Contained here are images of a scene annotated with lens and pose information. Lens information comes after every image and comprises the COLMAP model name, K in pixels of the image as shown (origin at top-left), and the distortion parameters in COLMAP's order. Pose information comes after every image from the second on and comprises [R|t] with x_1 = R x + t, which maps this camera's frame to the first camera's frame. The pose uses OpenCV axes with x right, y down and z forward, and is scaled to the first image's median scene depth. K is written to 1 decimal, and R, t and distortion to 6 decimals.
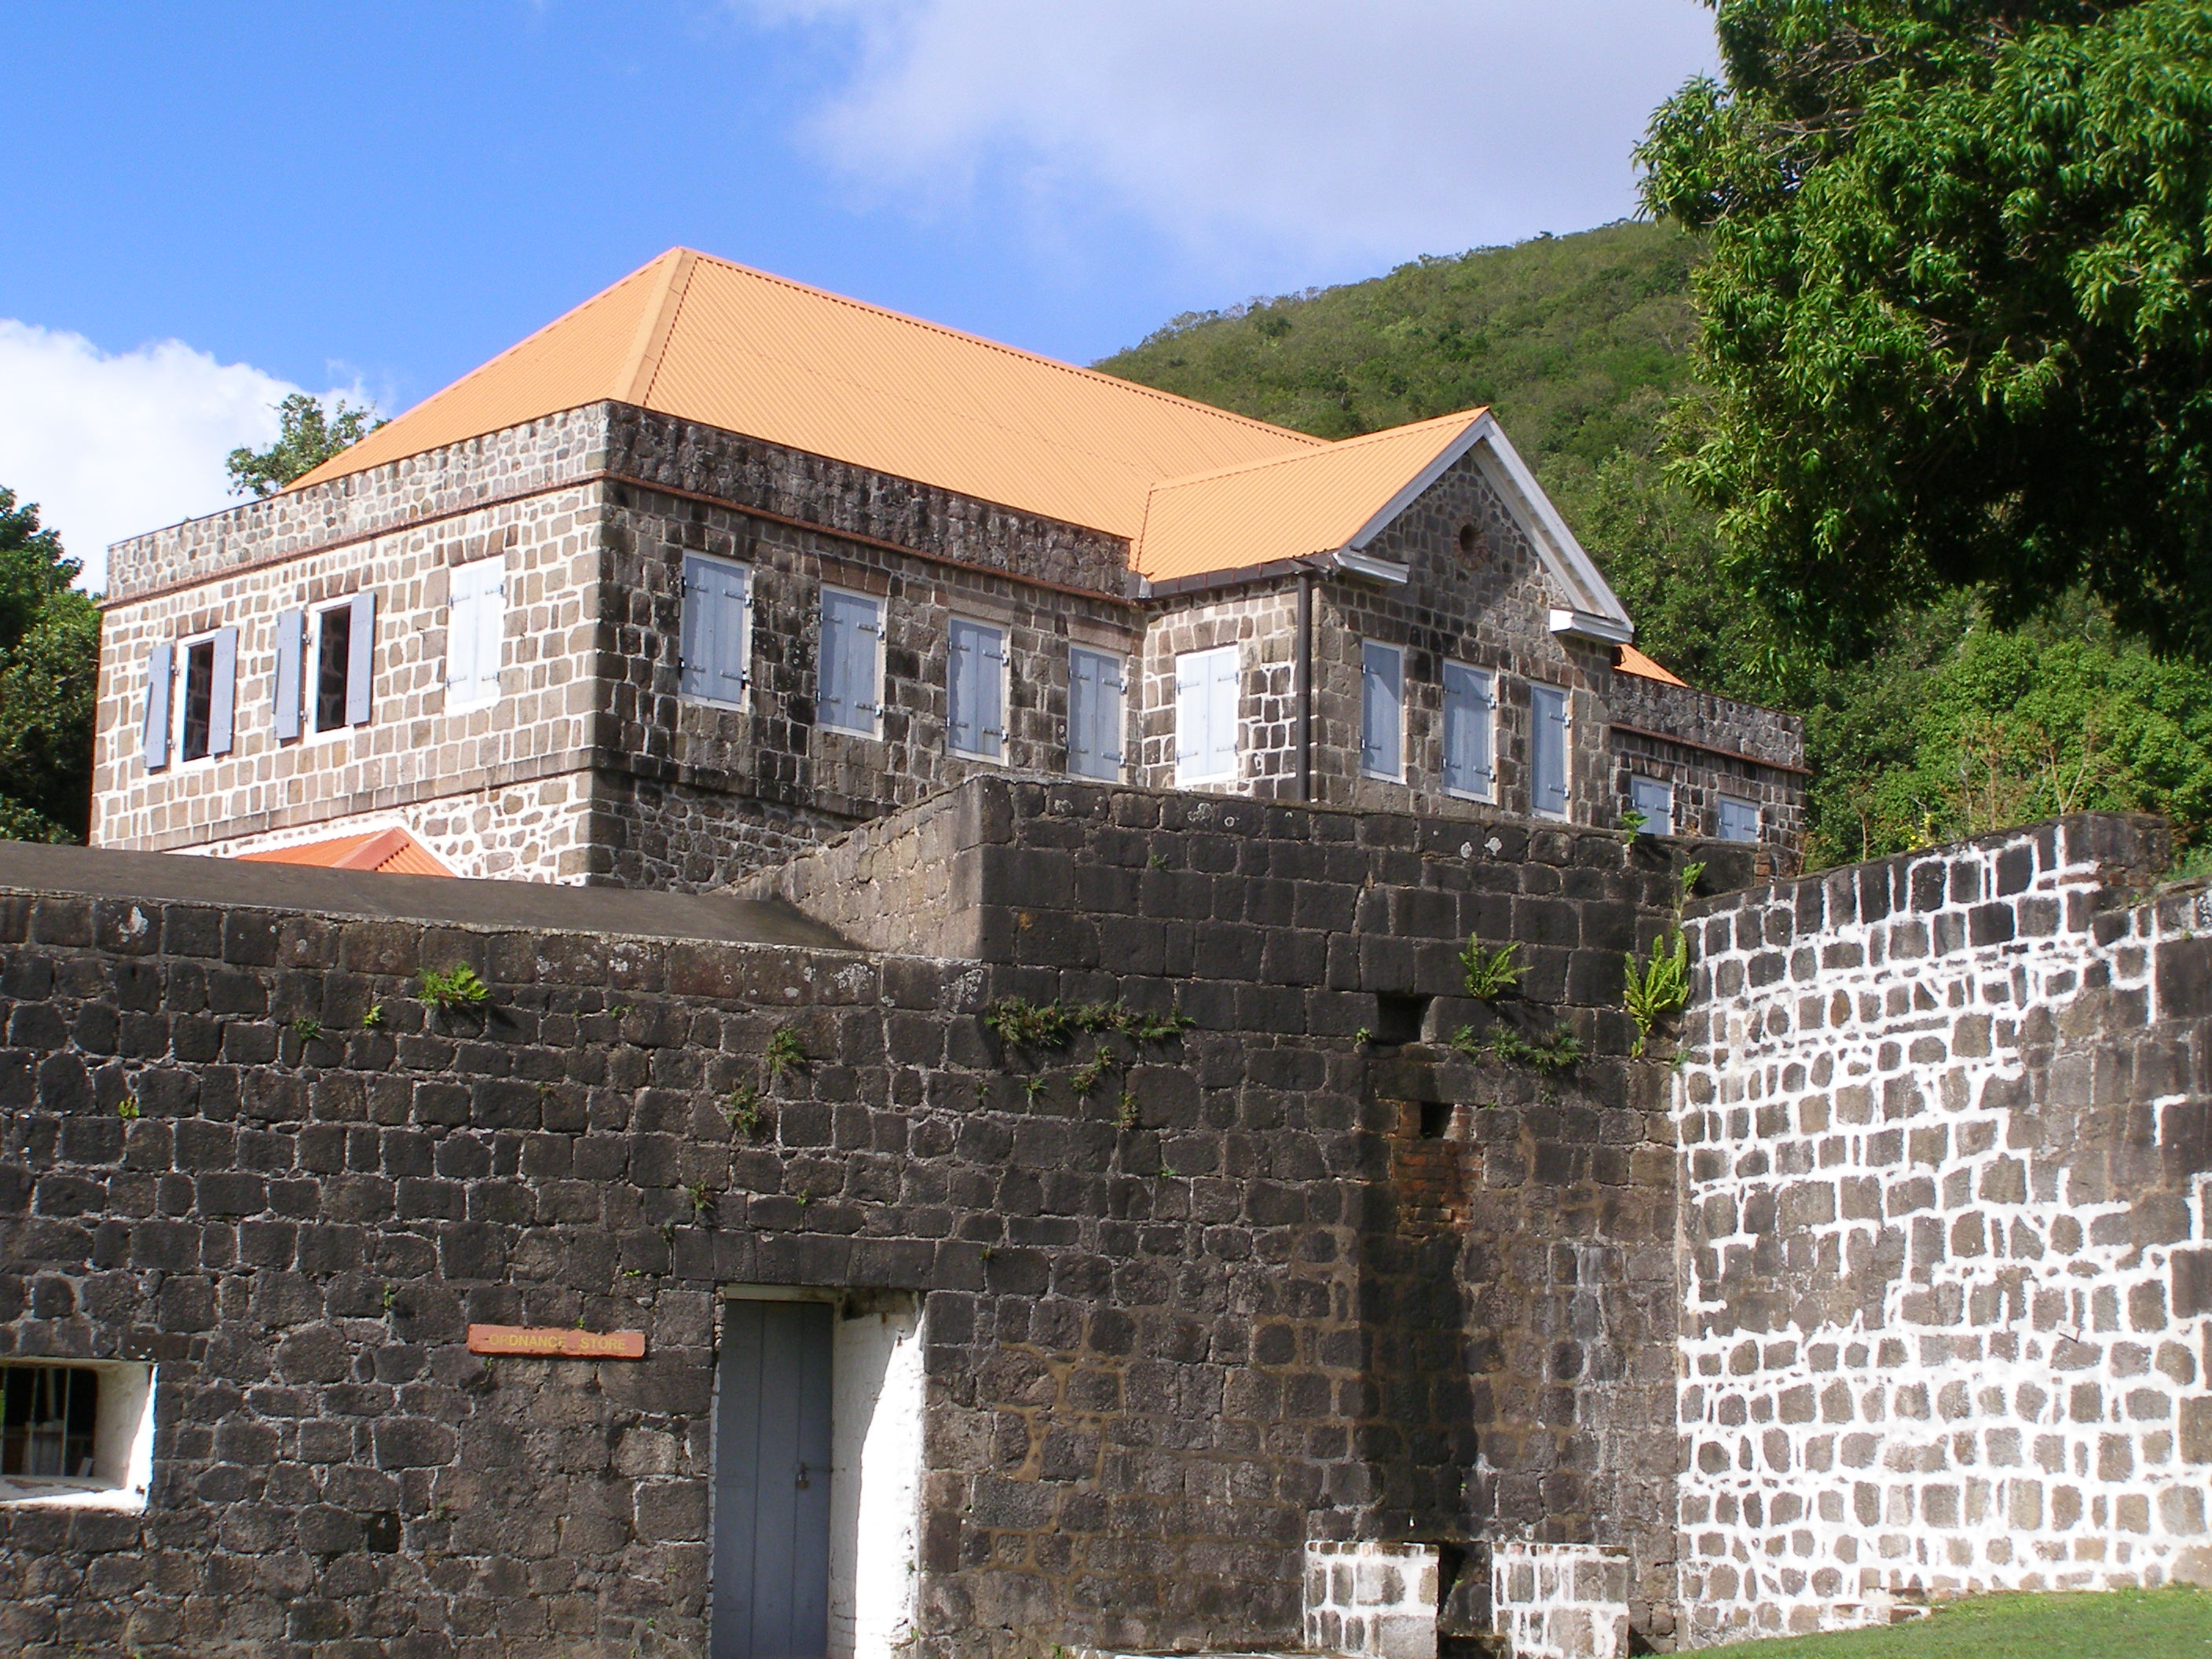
lens RADIAL K [[3978.6, 0, 1108.6], [0, 3978.6, 834.6], [0, 0, 1]] dist [-0.085626, 0.000000]
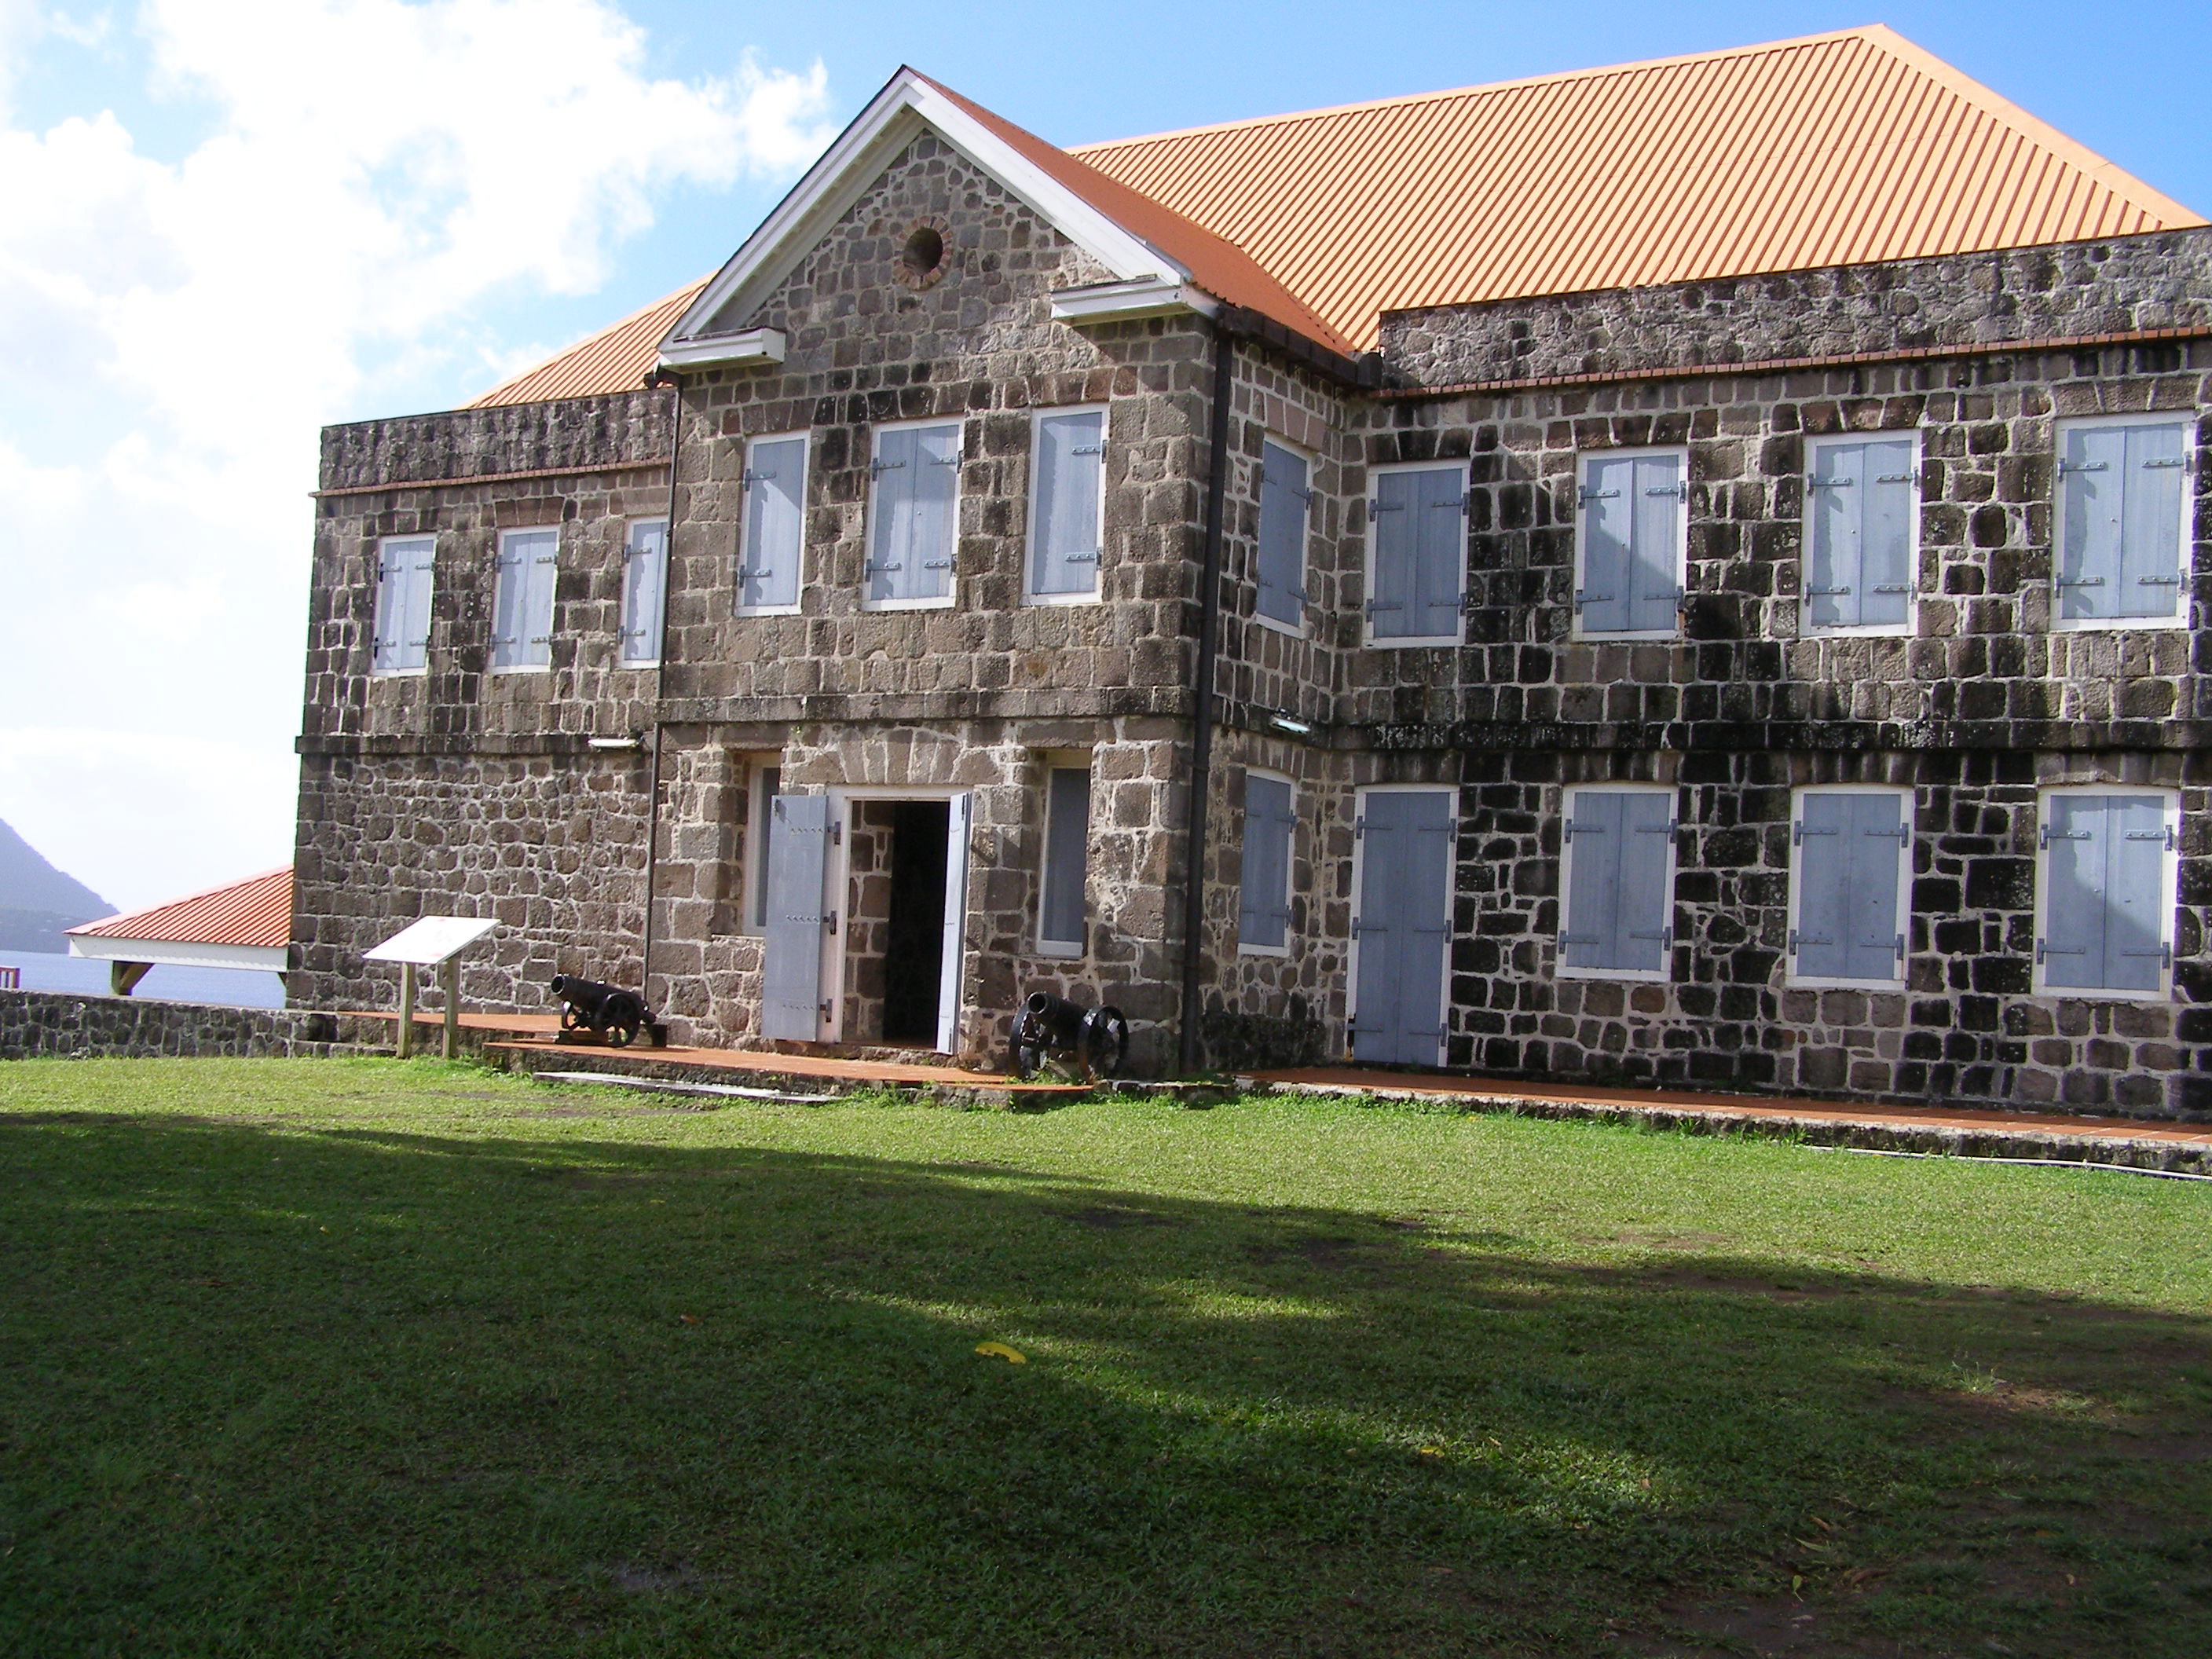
lens RADIAL K [[2519.8, 0, 1113.1], [0, 2519.8, 837.4], [0, 0, 1]] dist [-0.132473, 0.000000]
pose [[0.213929, -0.061767, -0.974894, 0.585900], [0.116417, 0.992498, -0.037336, 0.057912], [0.969887, -0.105507, 0.219515, 1.011385]]
